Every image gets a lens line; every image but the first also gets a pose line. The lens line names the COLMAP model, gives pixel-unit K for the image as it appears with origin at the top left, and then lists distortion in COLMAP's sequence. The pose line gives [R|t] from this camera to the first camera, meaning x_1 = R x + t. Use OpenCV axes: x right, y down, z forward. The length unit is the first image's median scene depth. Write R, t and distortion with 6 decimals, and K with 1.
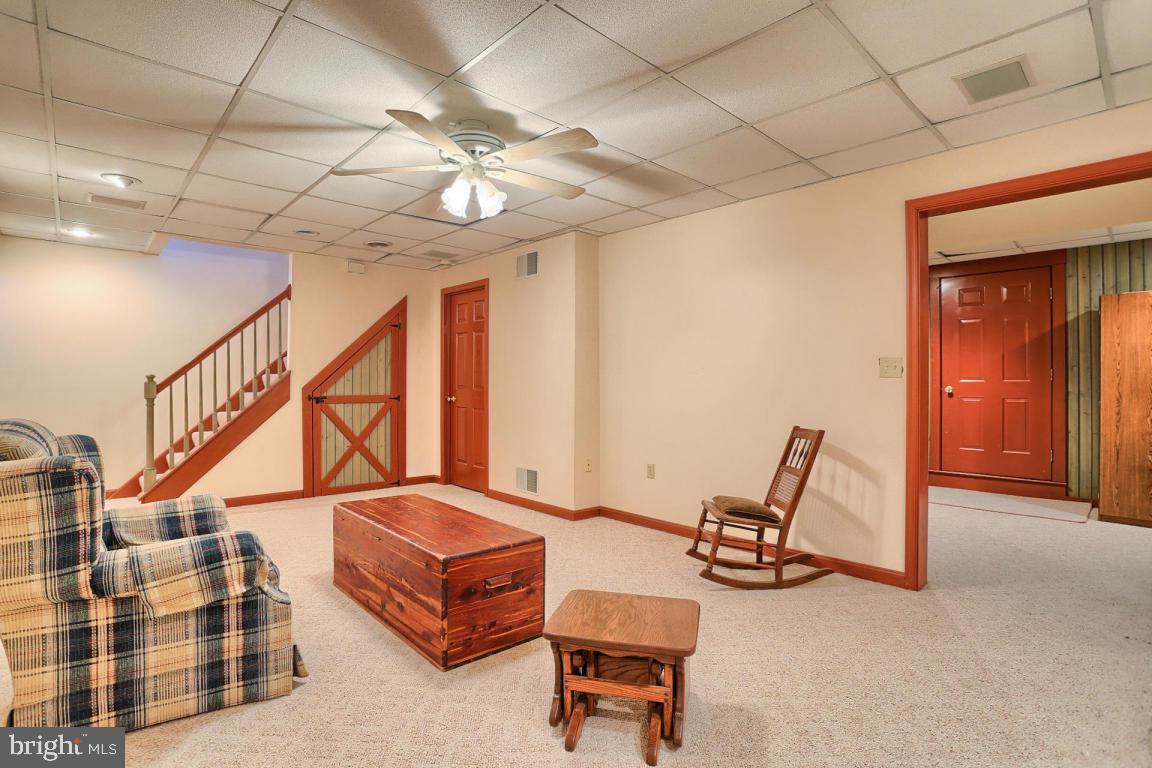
lens RADIAL K [[563.3, 0, 571.8], [0, 563.3, 383.0], [0, 0, 1]] dist [-0.082236, 0.032970]
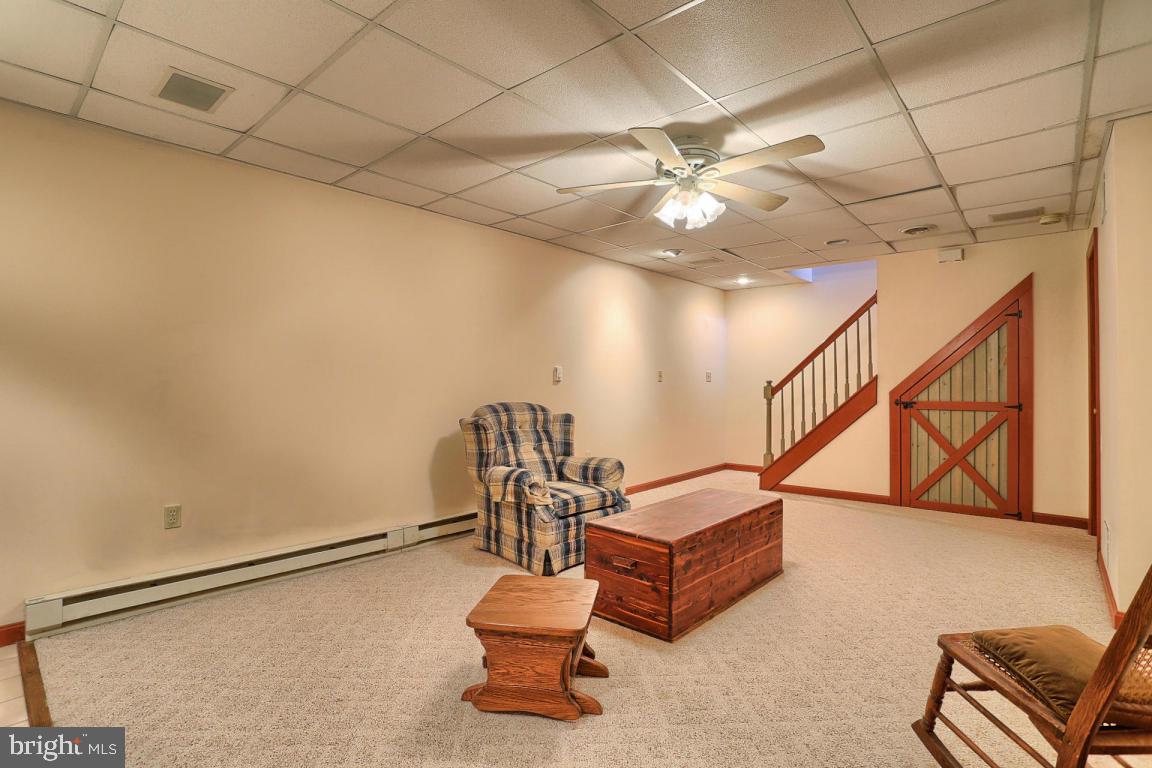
lens RADIAL K [[563.3, 0, 571.8], [0, 563.3, 383.0], [0, 0, 1]] dist [-0.082236, 0.032970]
pose [[0.094982, -0.006970, -0.995455, 0.423530], [-0.003304, 0.999968, -0.007317, 0.001612], [0.995474, 0.003984, 0.094956, 0.340831]]
